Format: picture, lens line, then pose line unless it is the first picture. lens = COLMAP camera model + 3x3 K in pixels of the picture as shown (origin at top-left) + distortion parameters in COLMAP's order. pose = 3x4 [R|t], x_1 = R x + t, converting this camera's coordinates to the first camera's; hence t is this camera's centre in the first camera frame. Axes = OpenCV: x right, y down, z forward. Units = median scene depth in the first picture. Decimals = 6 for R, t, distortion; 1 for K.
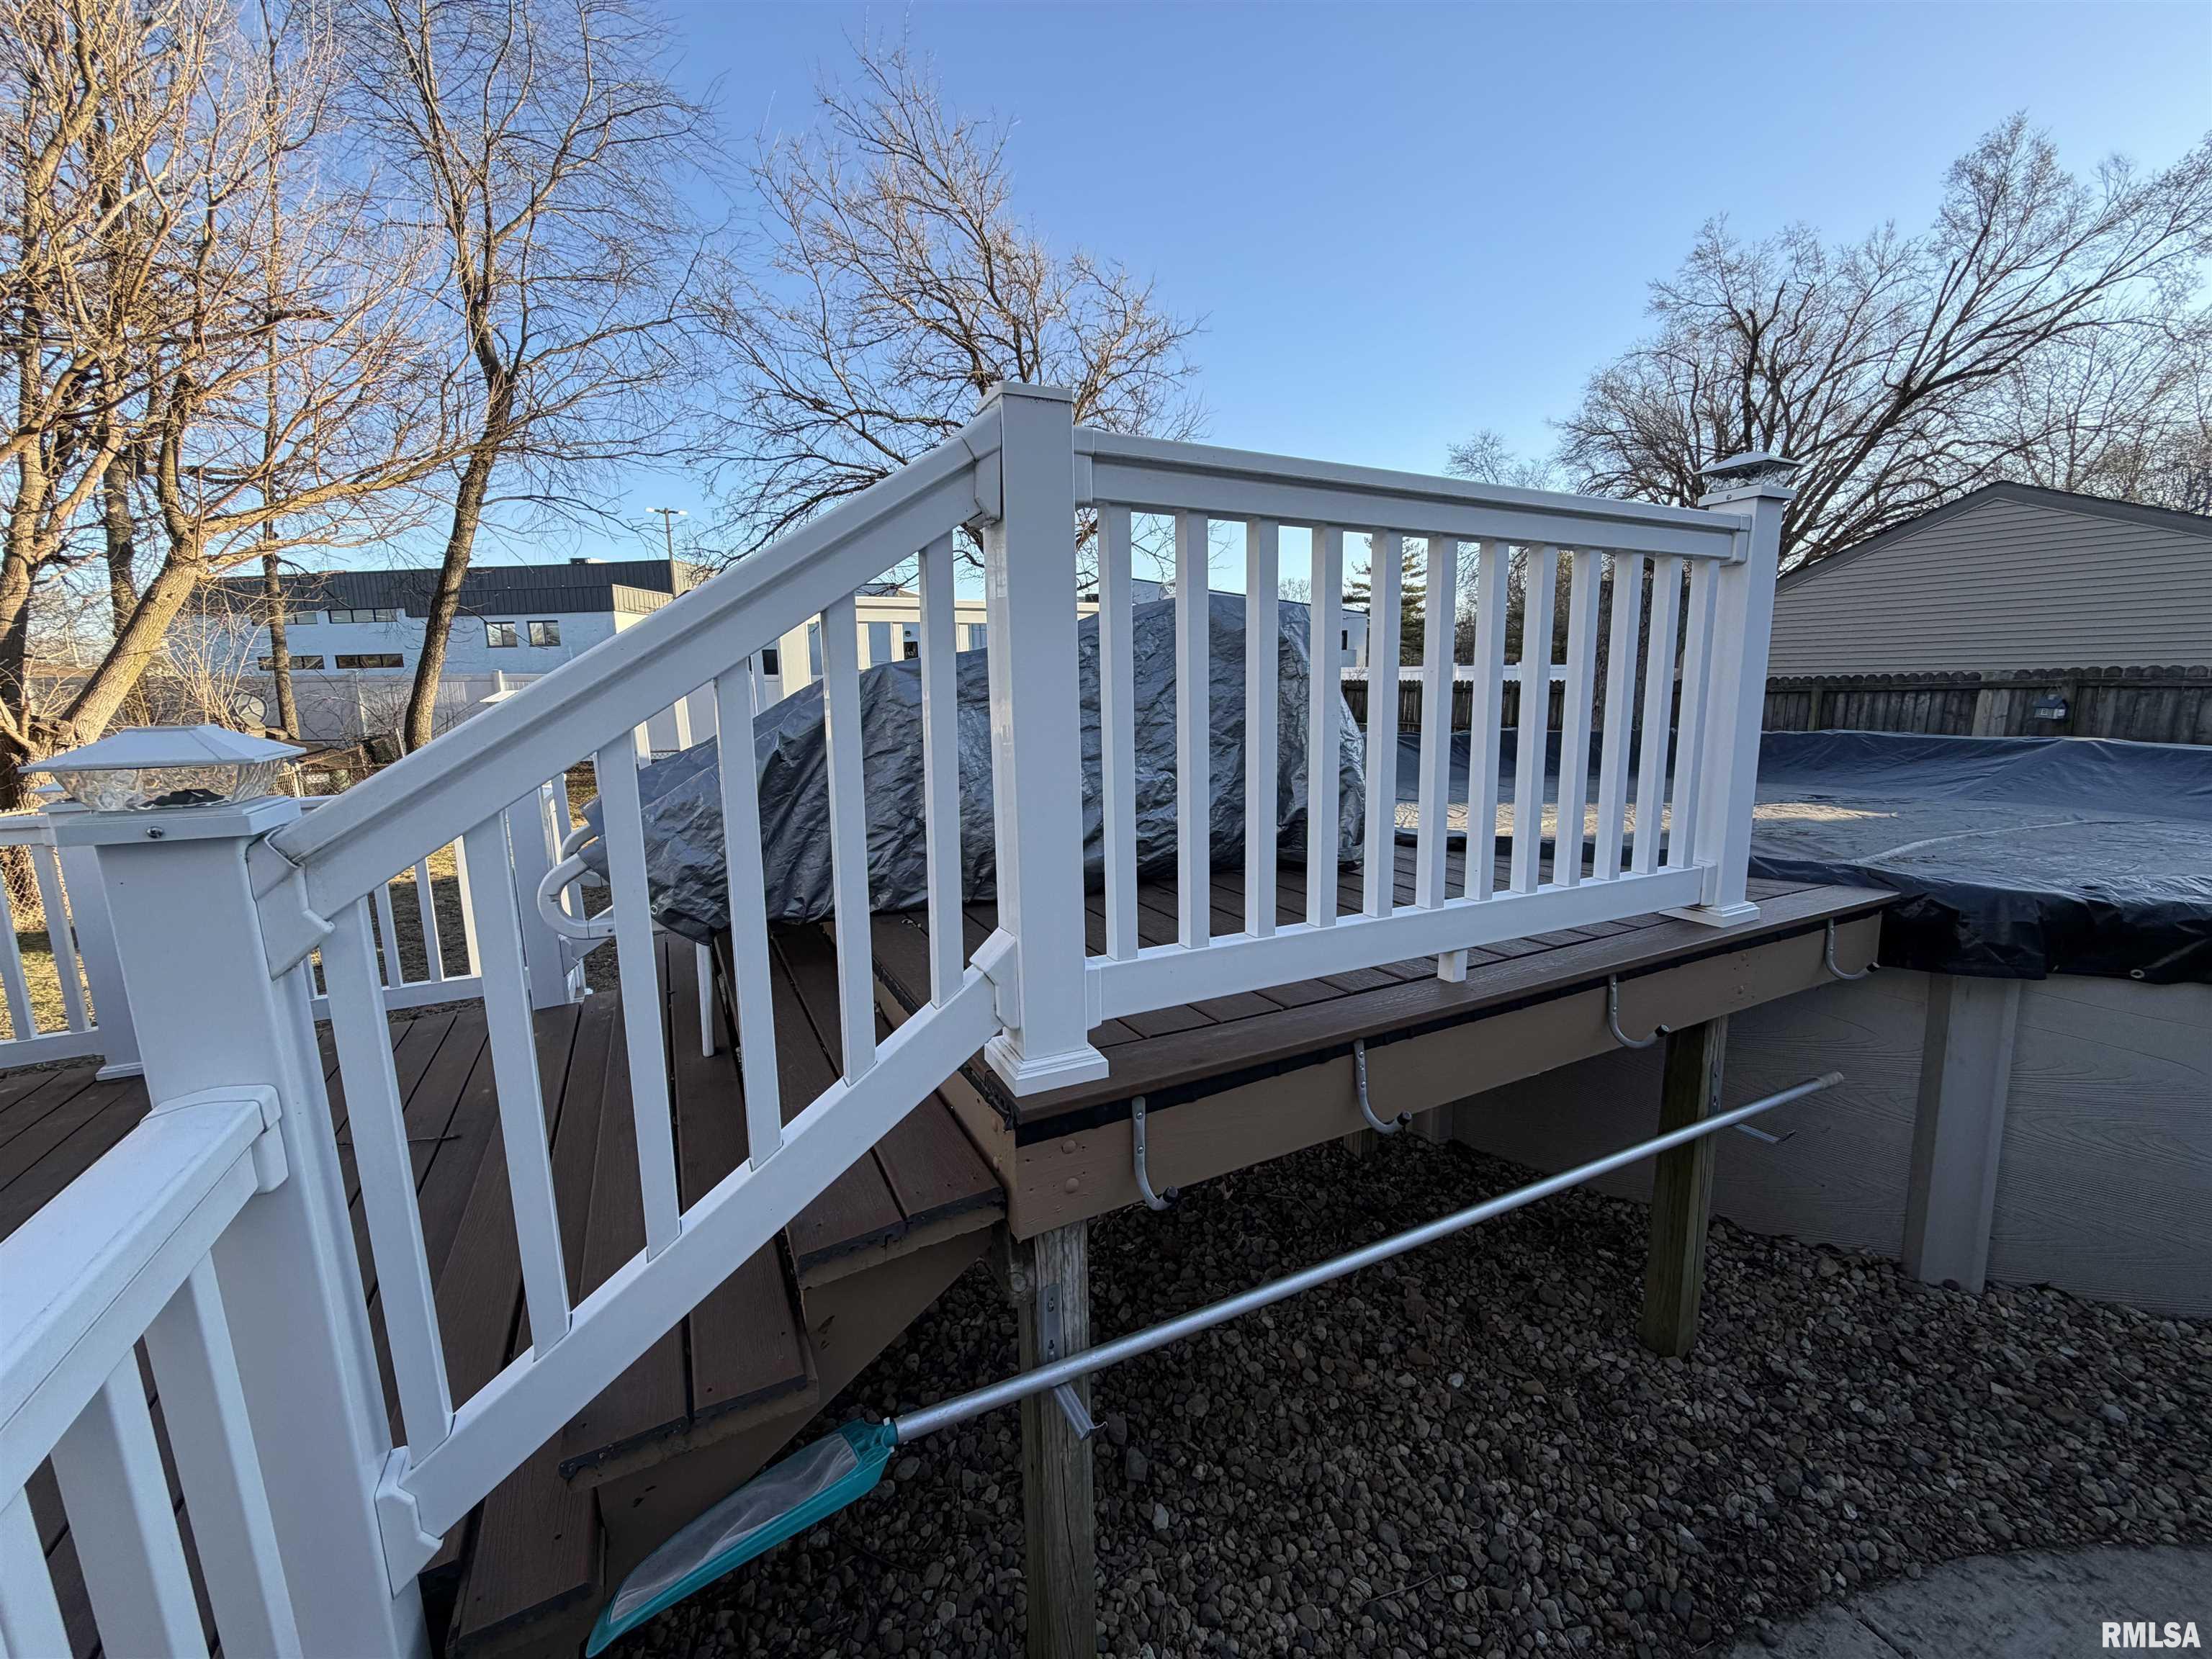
lens RADIAL K [[887.2, 0, 1100.3], [0, 887.2, 826.3], [0, 0, 1]] dist [-0.000123, 0.000552]
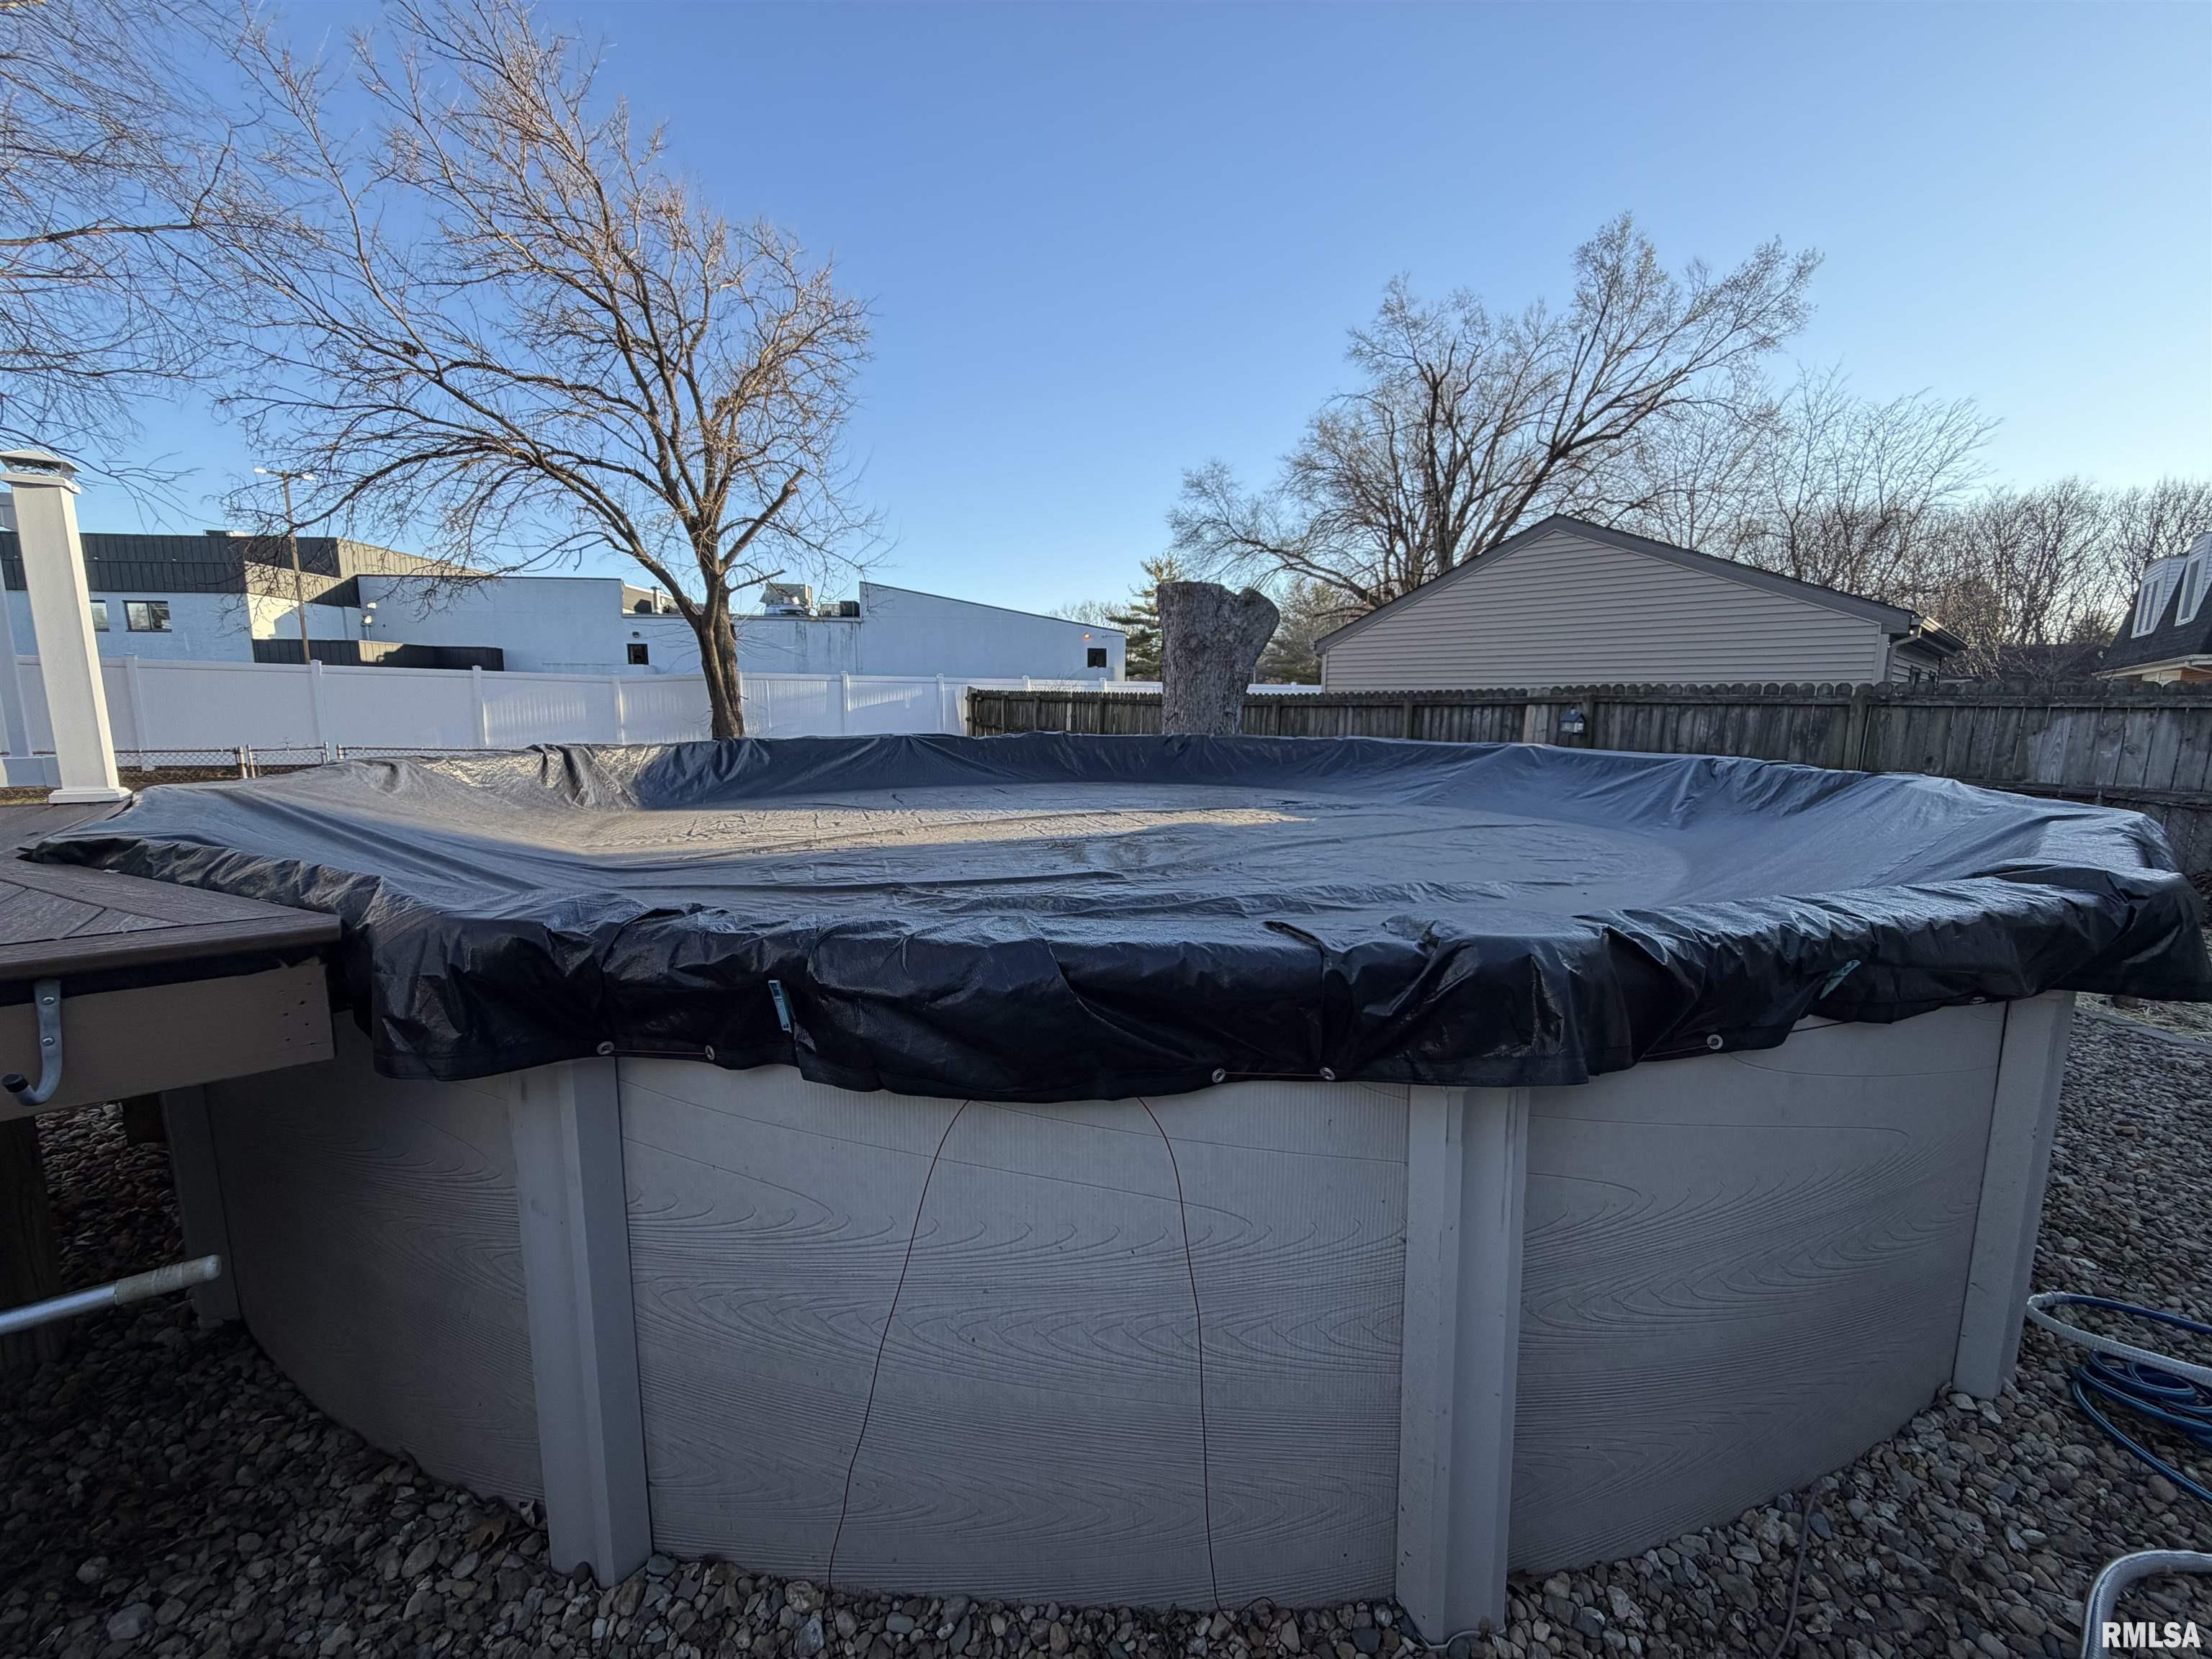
lens RADIAL K [[887.2, 0, 1103.8], [0, 887.2, 827.3], [0, 0, 1]] dist [-0.000123, 0.000552]
pose [[0.978549, -0.005449, 0.205941, 0.134378], [0.009651, 0.999765, -0.019402, 0.003038], [-0.205787, 0.020973, 0.978372, 0.037337]]
